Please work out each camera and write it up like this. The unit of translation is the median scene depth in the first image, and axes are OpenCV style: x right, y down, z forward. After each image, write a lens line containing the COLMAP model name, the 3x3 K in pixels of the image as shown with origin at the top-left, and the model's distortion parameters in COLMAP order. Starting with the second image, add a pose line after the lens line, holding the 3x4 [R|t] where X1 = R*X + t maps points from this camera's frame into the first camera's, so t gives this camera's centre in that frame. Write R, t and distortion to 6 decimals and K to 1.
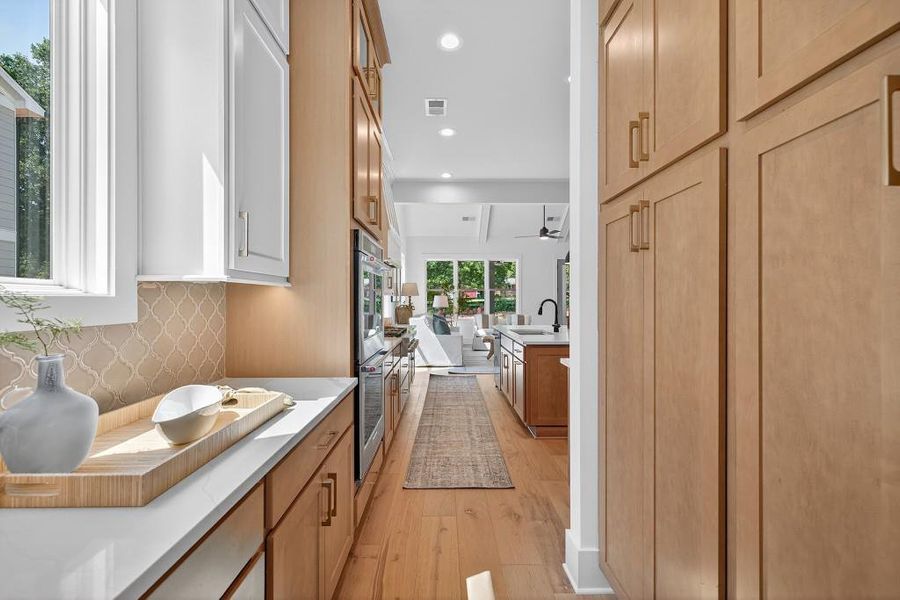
lens RADIAL K [[376.7, 0, 449.9], [0, 376.7, 301.5], [0, 0, 1]] dist [0.009855, -0.001988]
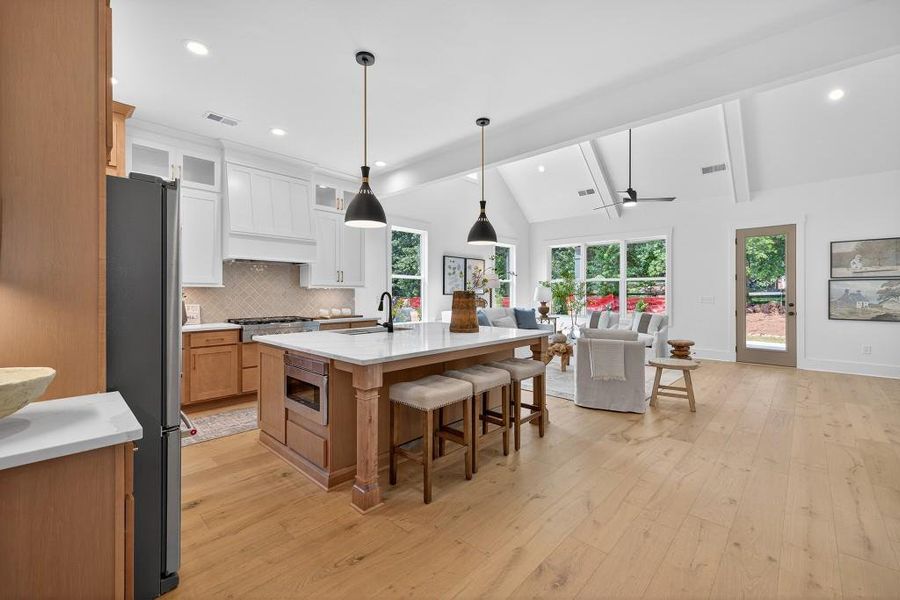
lens RADIAL K [[376.7, 0, 446.3], [0, 376.7, 293.7], [0, 0, 1]] dist [0.009855, -0.001988]
pose [[0.717518, 0.003981, -0.696528, 0.486526], [-0.004199, 0.999990, 0.001390, -0.002204], [0.696527, 0.001928, 0.717528, 0.263315]]
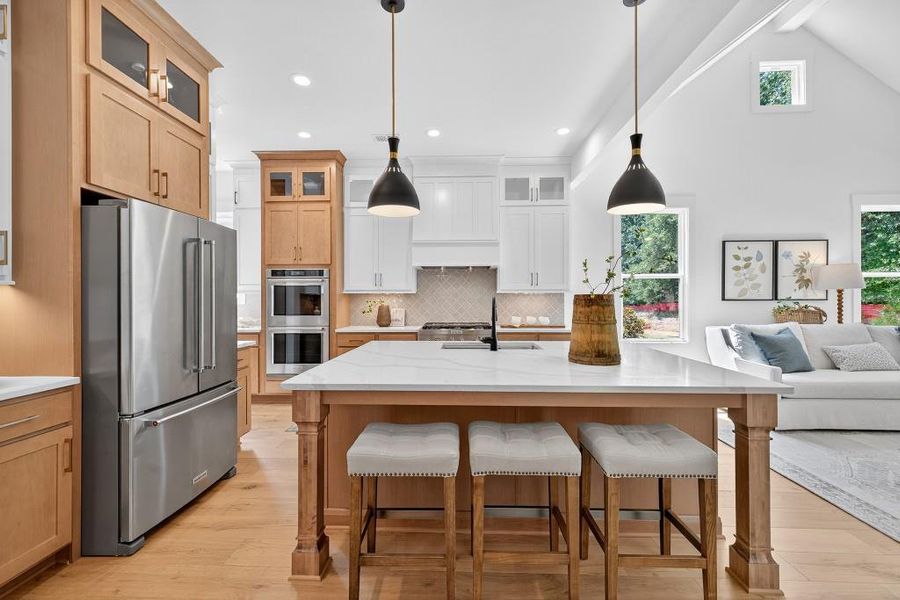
lens RADIAL K [[376.7, 0, 450.8], [0, 376.7, 300.7], [0, 0, 1]] dist [0.009855, -0.001988]
pose [[-0.044330, 0.007182, -0.998991, 0.465757], [-0.000717, 0.999974, 0.007221, -0.002119], [0.999017, 0.001037, -0.044324, 0.502350]]
